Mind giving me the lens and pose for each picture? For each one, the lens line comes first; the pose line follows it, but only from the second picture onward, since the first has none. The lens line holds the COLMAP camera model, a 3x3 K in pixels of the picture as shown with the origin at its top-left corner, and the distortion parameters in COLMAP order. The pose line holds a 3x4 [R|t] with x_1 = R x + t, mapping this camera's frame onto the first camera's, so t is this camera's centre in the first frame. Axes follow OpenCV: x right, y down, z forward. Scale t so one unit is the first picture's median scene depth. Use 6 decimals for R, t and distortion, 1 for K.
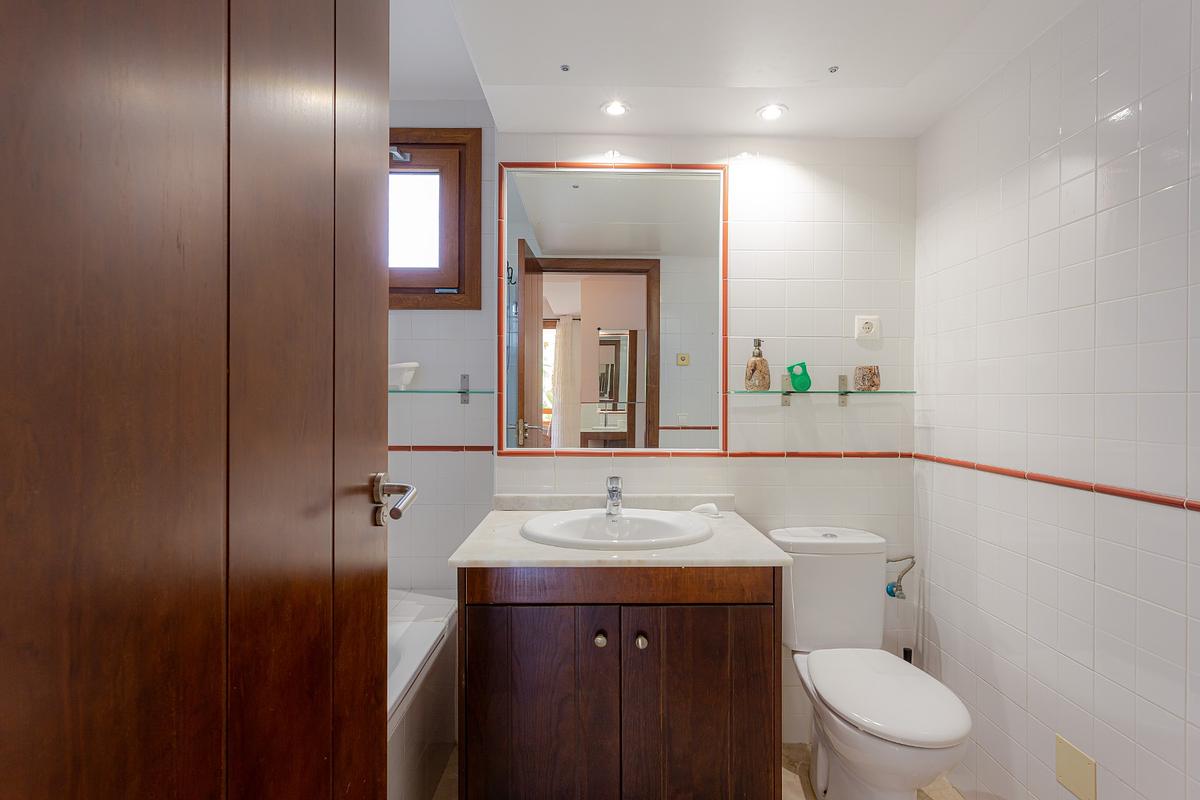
lens RADIAL K [[590.2, 0, 600.0], [0, 590.2, 400.0], [0, 0, 1]] dist [0.000275, 0.000008]
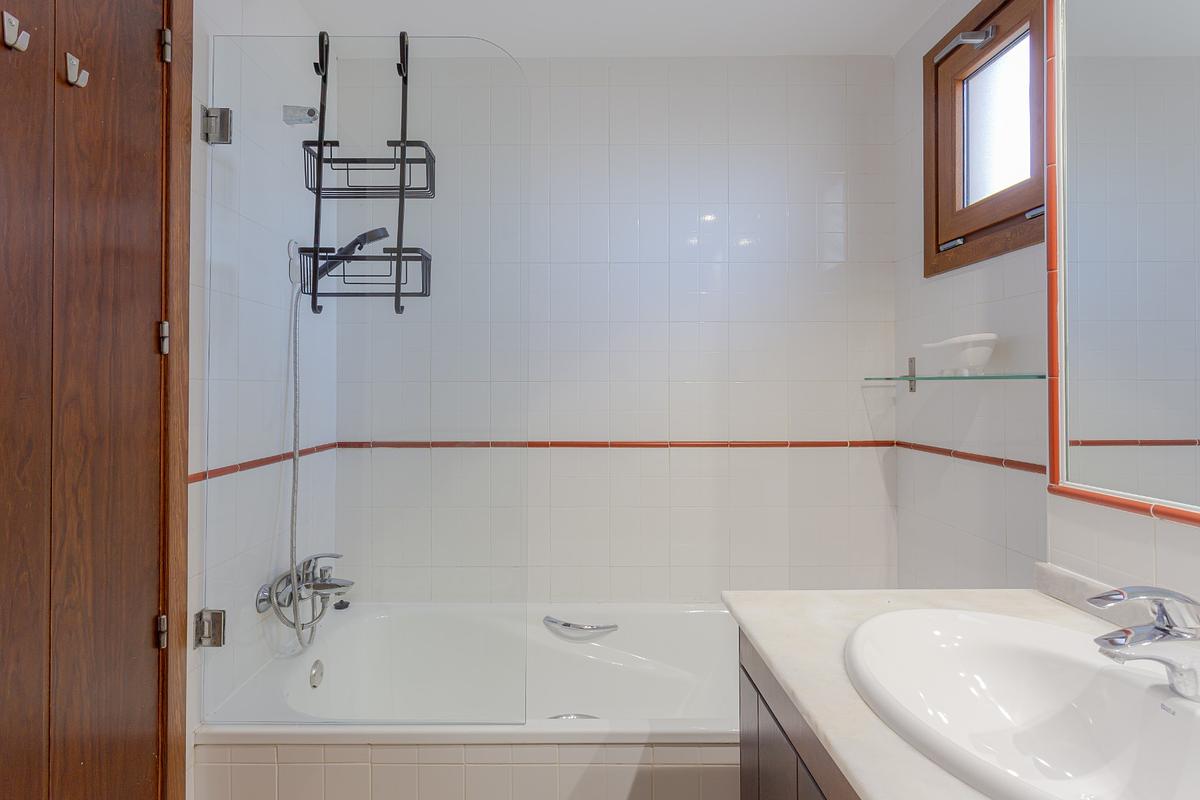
lens RADIAL K [[586.3, 0, 597.8], [0, 586.3, 381.3], [0, 0, 1]] dist [-0.000455, -0.000091]
pose [[-0.005643, -0.009286, -0.999941, 0.360776], [0.001919, 0.999955, -0.009297, -0.004039], [0.999982, -0.001971, -0.005625, 0.568424]]
